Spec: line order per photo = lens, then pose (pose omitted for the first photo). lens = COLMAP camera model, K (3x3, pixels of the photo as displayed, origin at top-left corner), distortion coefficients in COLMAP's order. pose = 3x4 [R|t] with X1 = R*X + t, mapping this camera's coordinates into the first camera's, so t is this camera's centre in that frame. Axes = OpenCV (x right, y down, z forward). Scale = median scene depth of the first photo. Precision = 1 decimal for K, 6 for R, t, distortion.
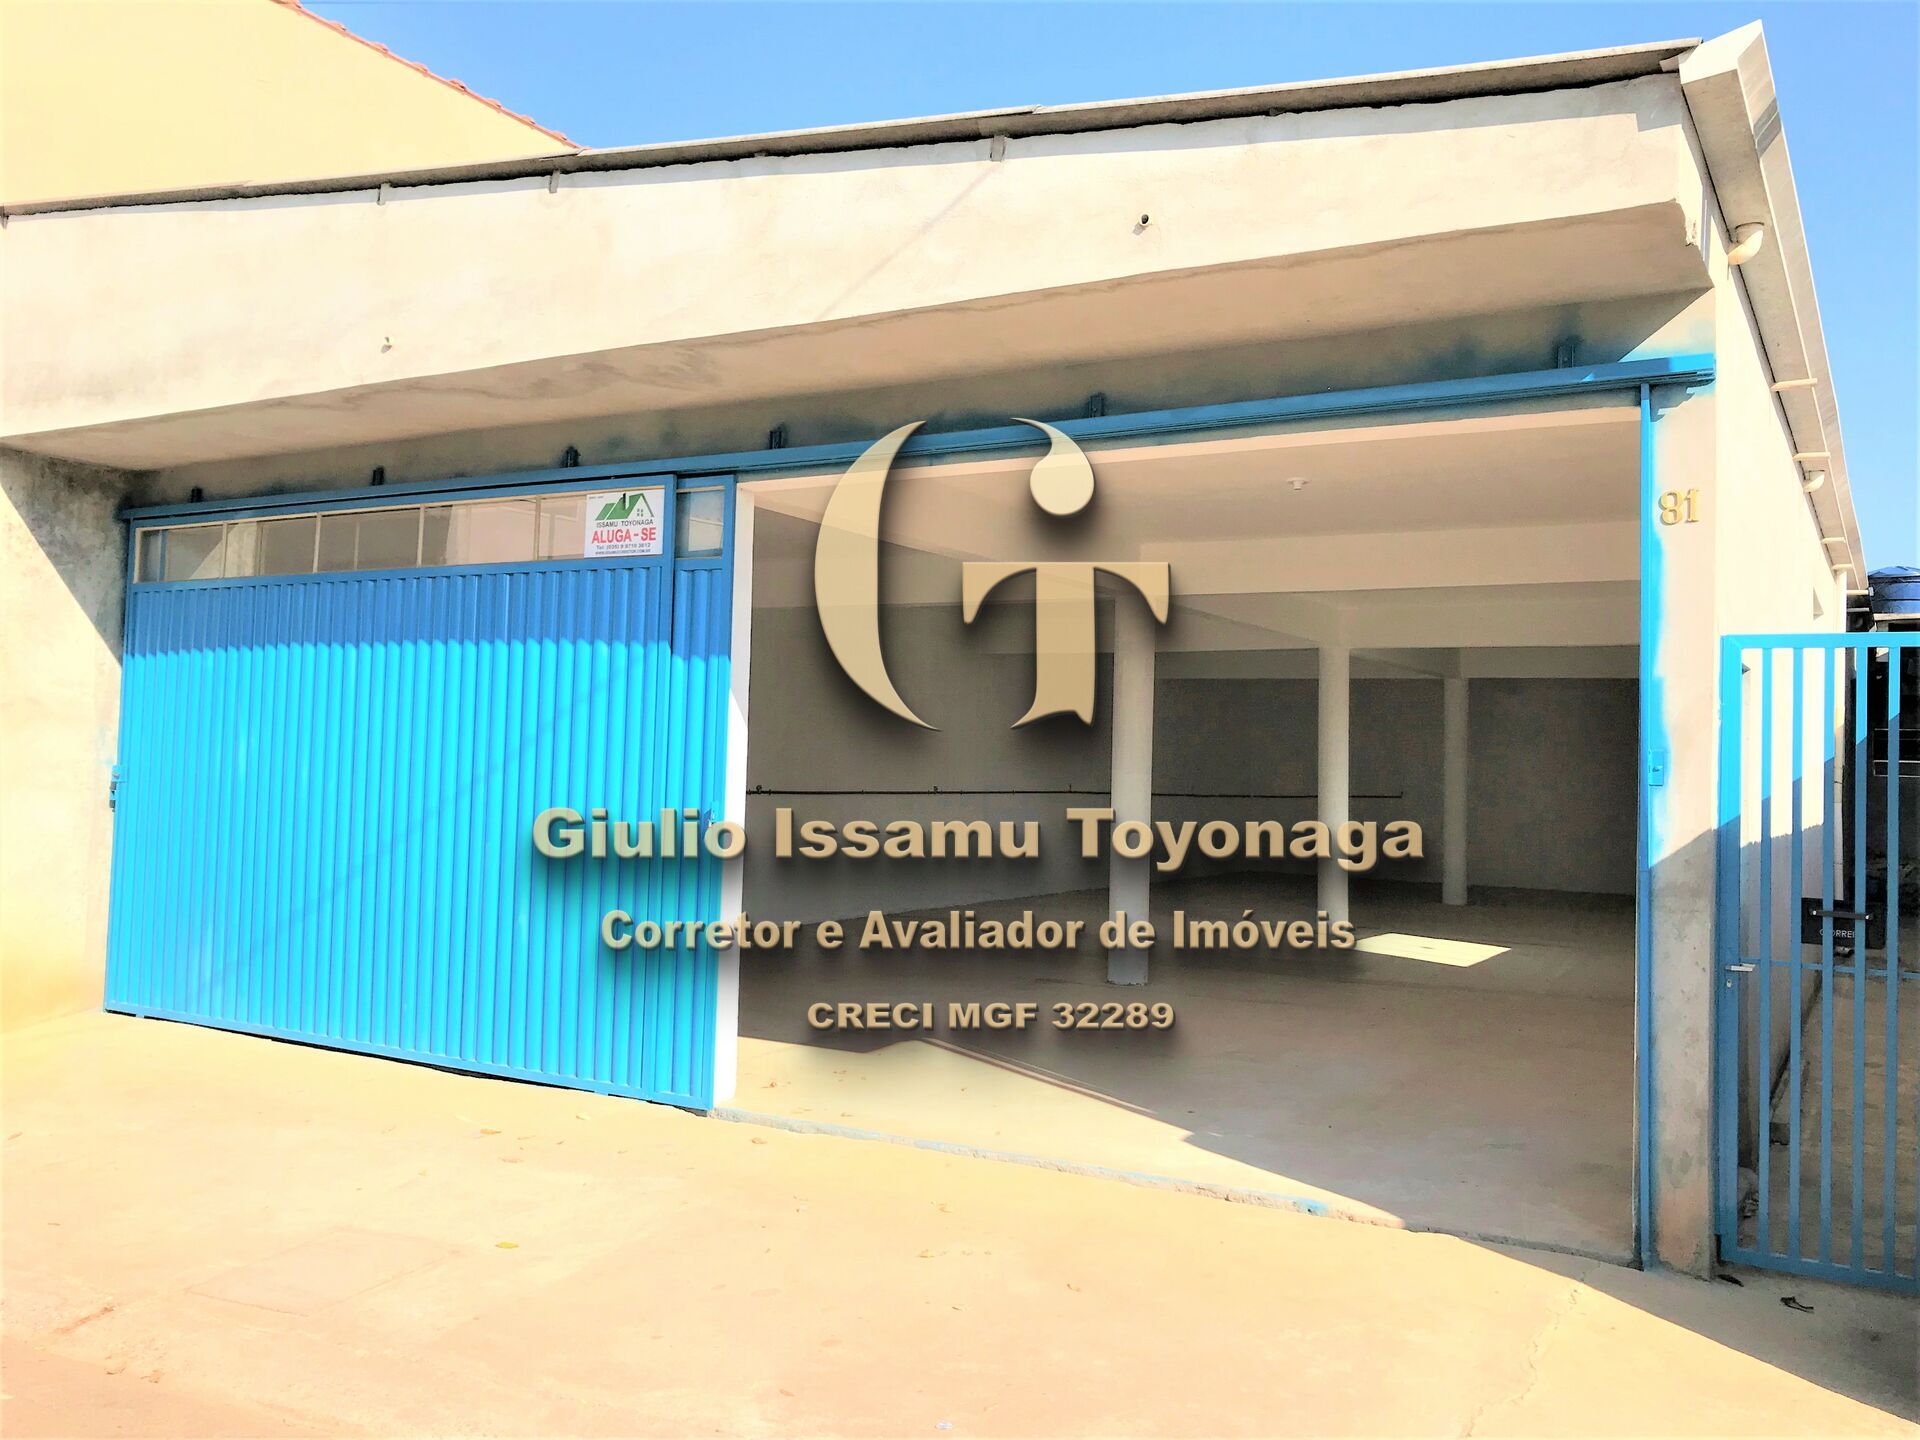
lens RADIAL K [[1382.2, 0, 960.0], [0, 1382.2, 720.0], [0, 0, 1]] dist [0.010273, 0.004400]
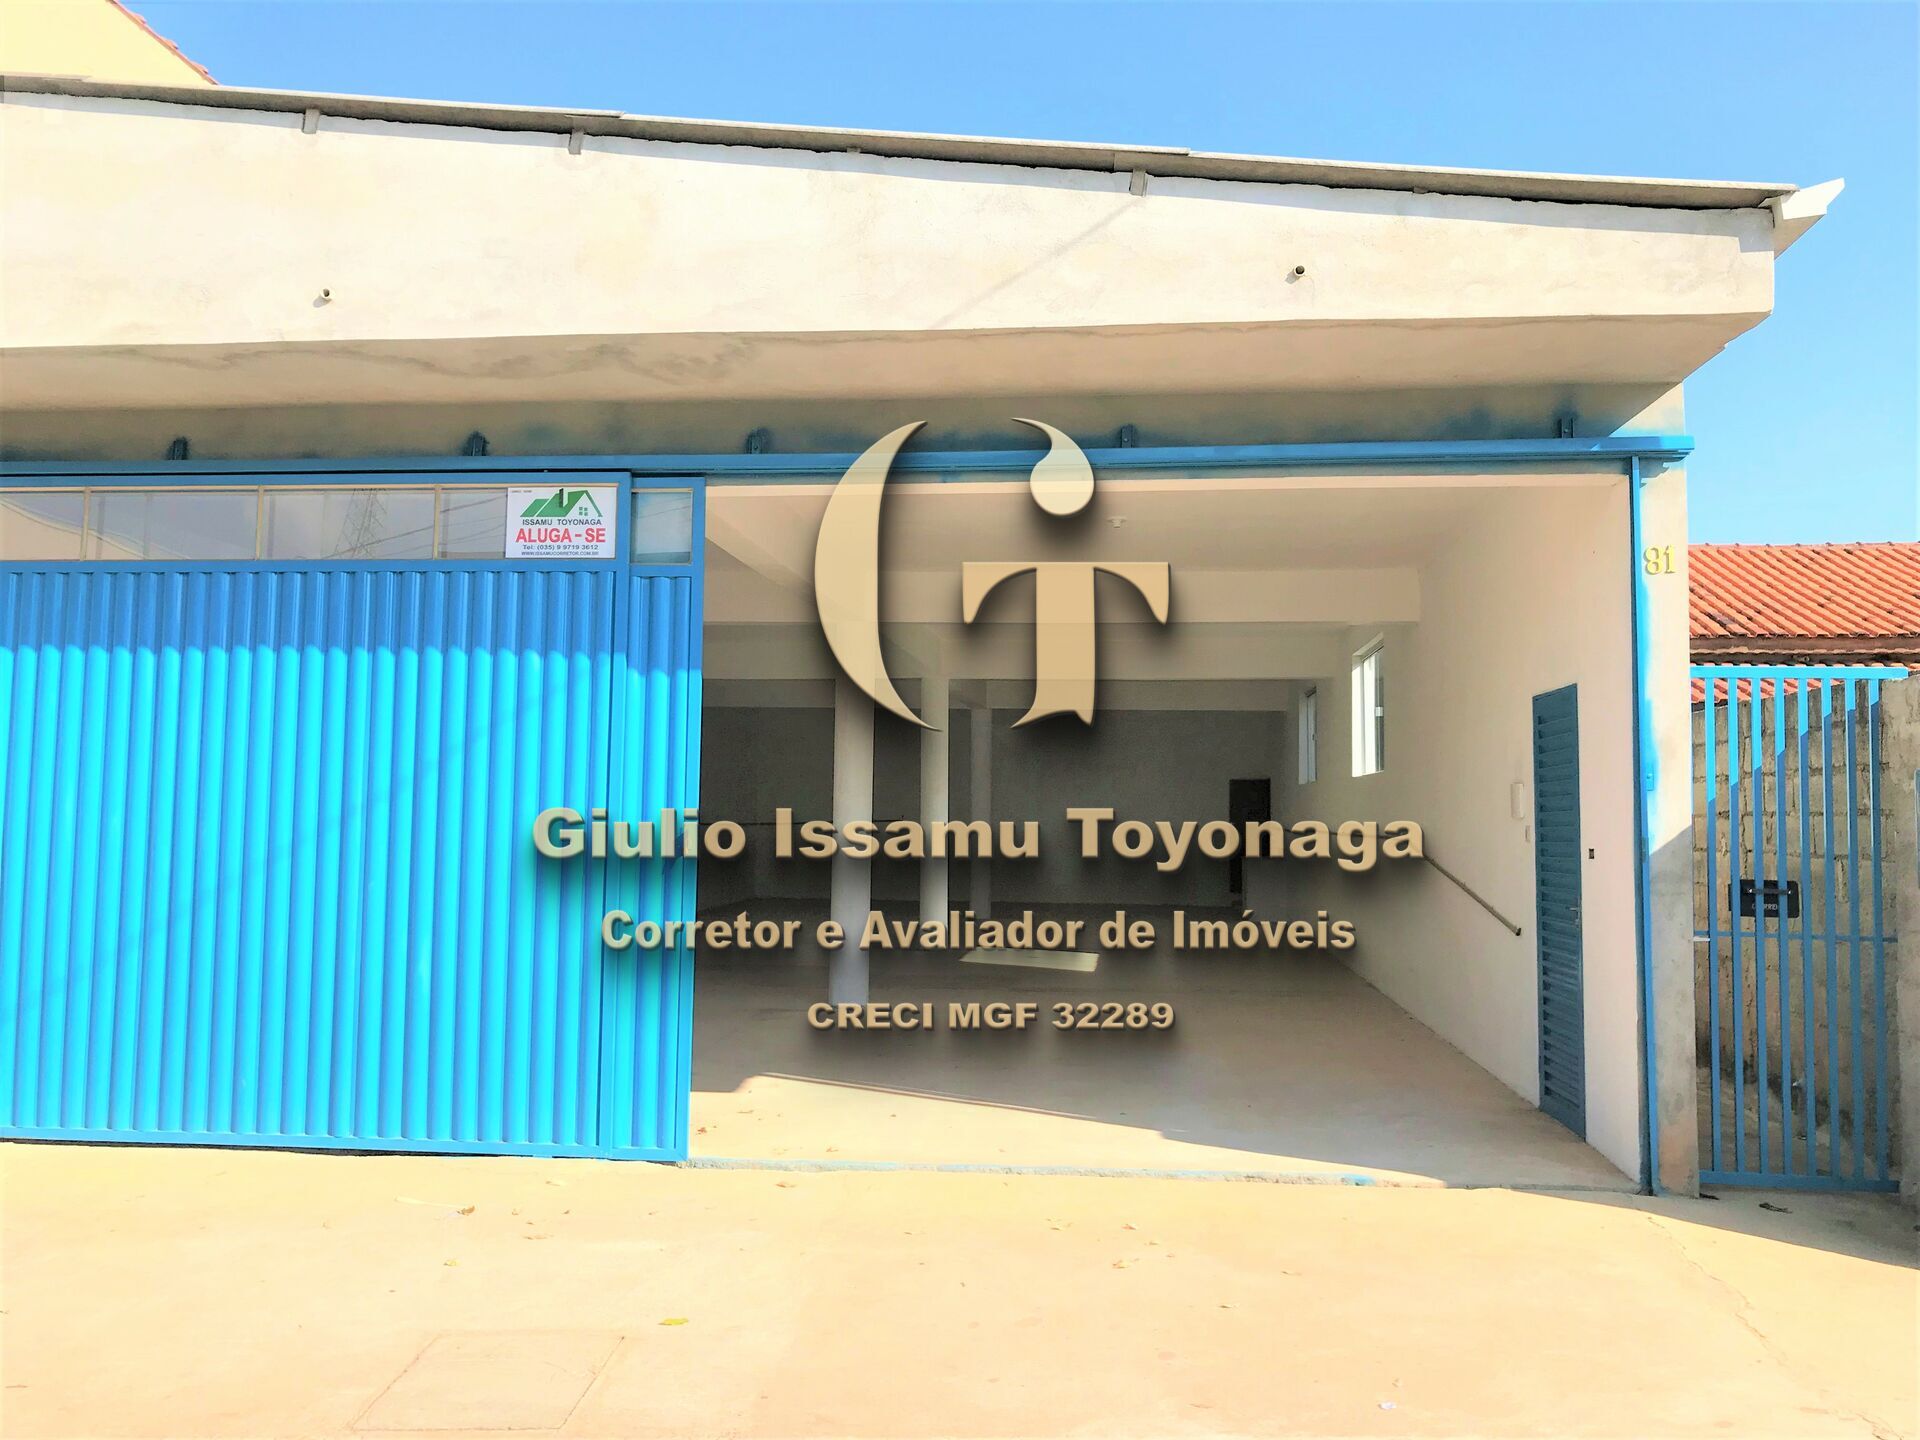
lens RADIAL K [[1382.2, 0, 960.0], [0, 1382.2, 720.0], [0, 0, 1]] dist [0.010273, 0.004400]
pose [[0.932843, 0.005837, 0.360236, -0.388613], [0.001839, 0.999779, -0.020960, 0.008393], [-0.360278, 0.020215, 0.932626, 0.074512]]
